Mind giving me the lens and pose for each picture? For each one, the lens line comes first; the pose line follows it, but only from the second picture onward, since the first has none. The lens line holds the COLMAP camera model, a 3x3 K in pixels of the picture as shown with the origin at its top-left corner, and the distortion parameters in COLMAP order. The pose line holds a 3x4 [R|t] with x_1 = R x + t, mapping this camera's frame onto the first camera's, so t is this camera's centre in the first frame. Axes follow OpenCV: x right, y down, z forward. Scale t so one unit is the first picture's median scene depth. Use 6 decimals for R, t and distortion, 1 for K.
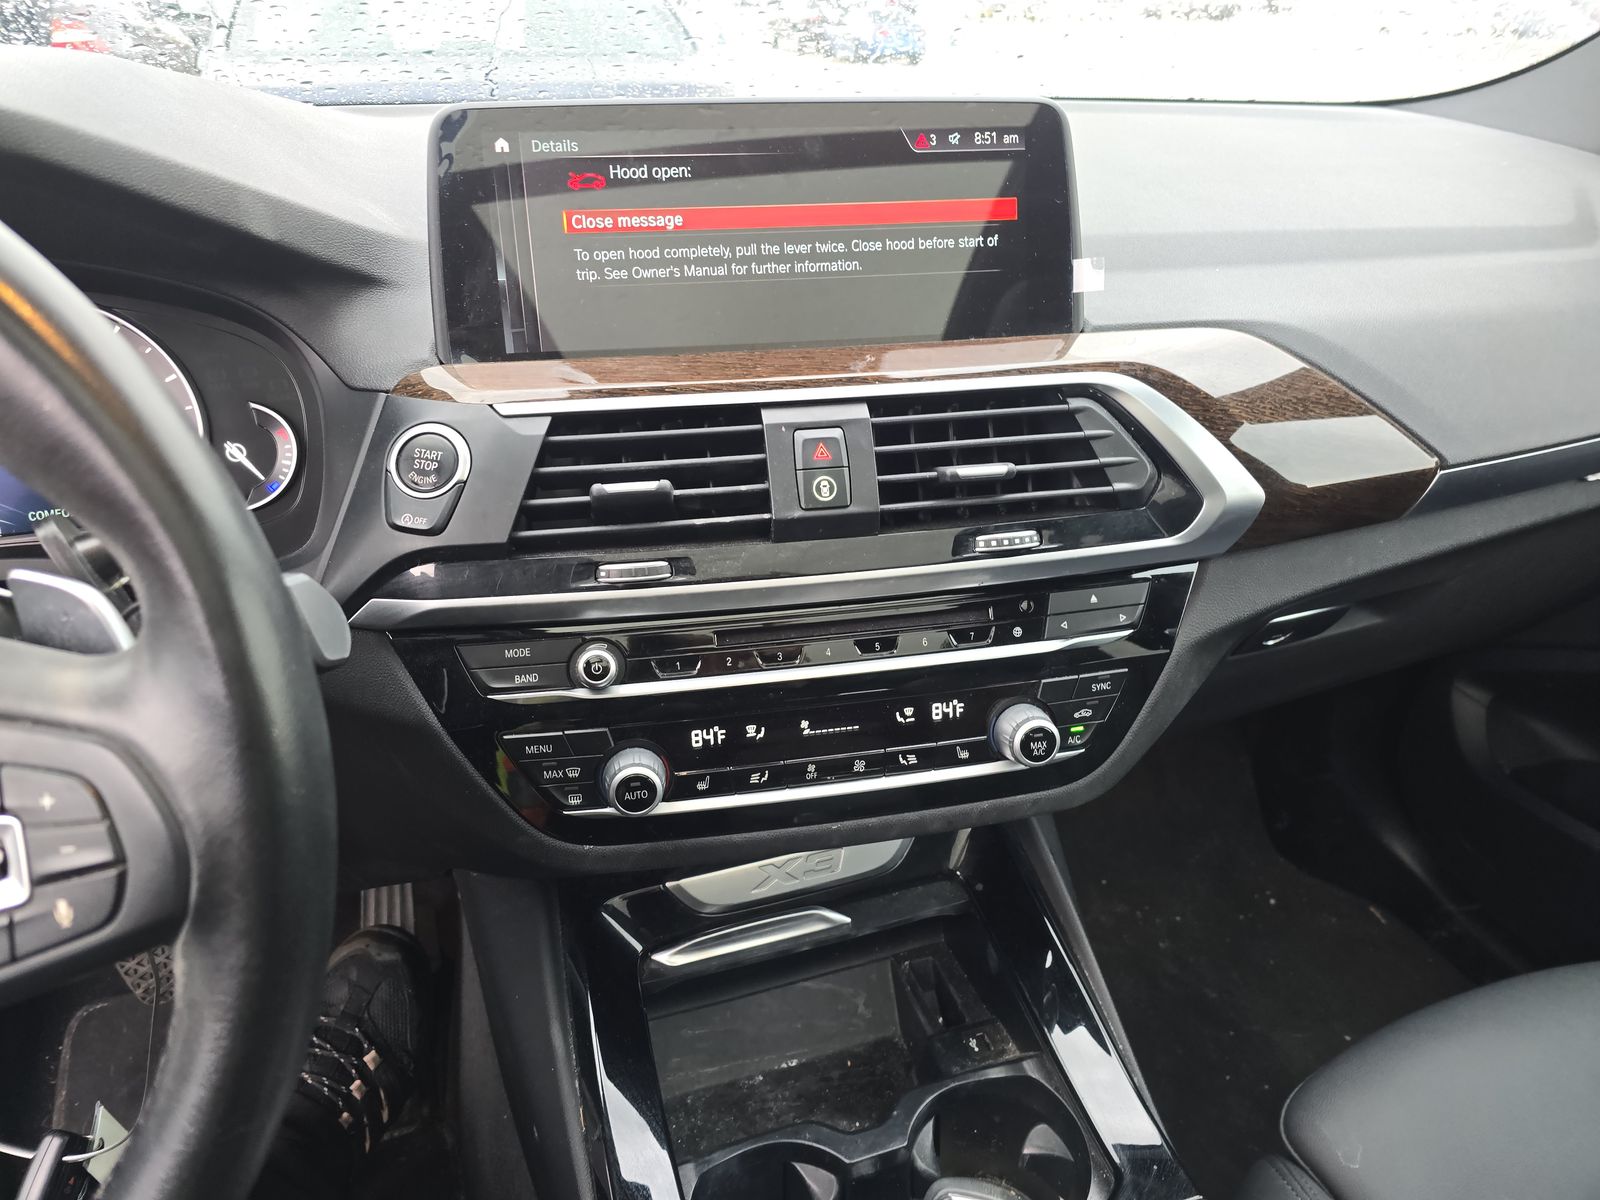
lens RADIAL K [[1097.9, 0, 805.5], [0, 1097.9, 596.9], [0, 0, 1]] dist [0.050453, -0.037898]
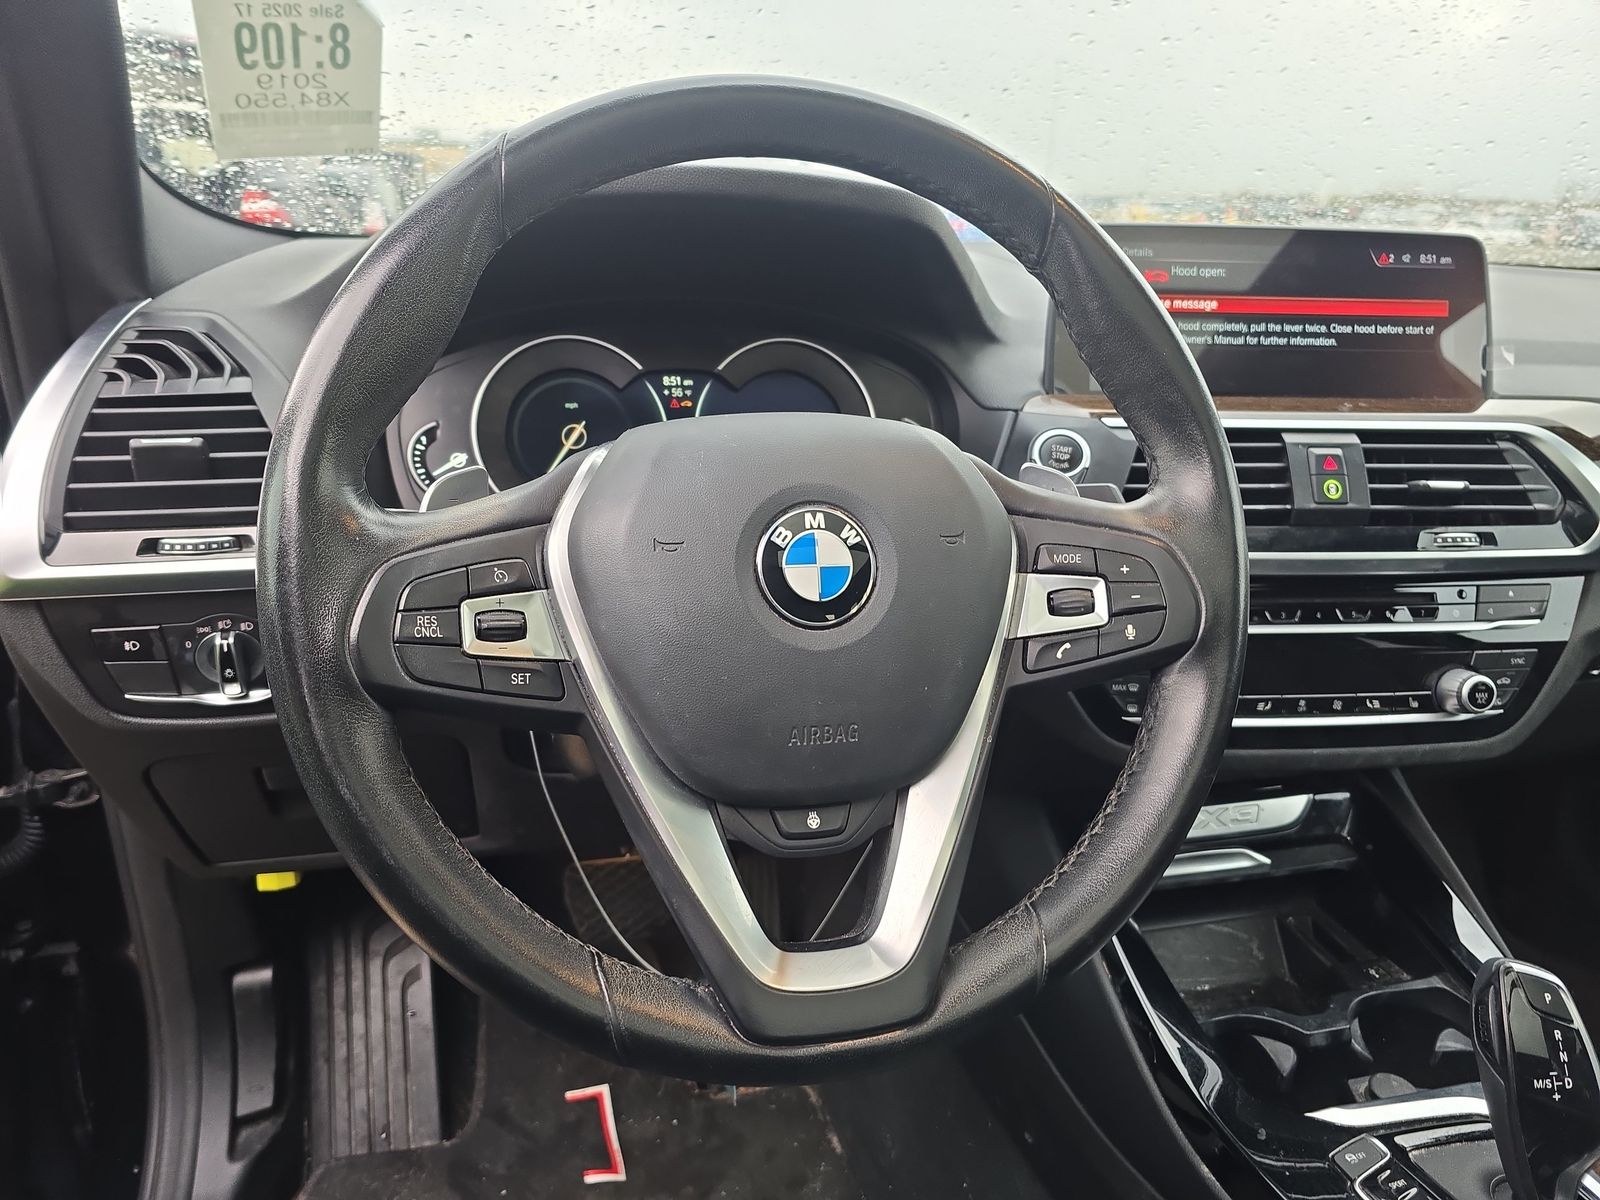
lens RADIAL K [[1097.9, 0, 784.0], [0, 1097.9, 613.5], [0, 0, 1]] dist [0.050453, -0.037898]
pose [[0.996917, 0.054249, -0.056694, -0.546459], [-0.061623, 0.988561, -0.137659, 0.271696], [0.048578, 0.140728, 0.988856, -0.364434]]
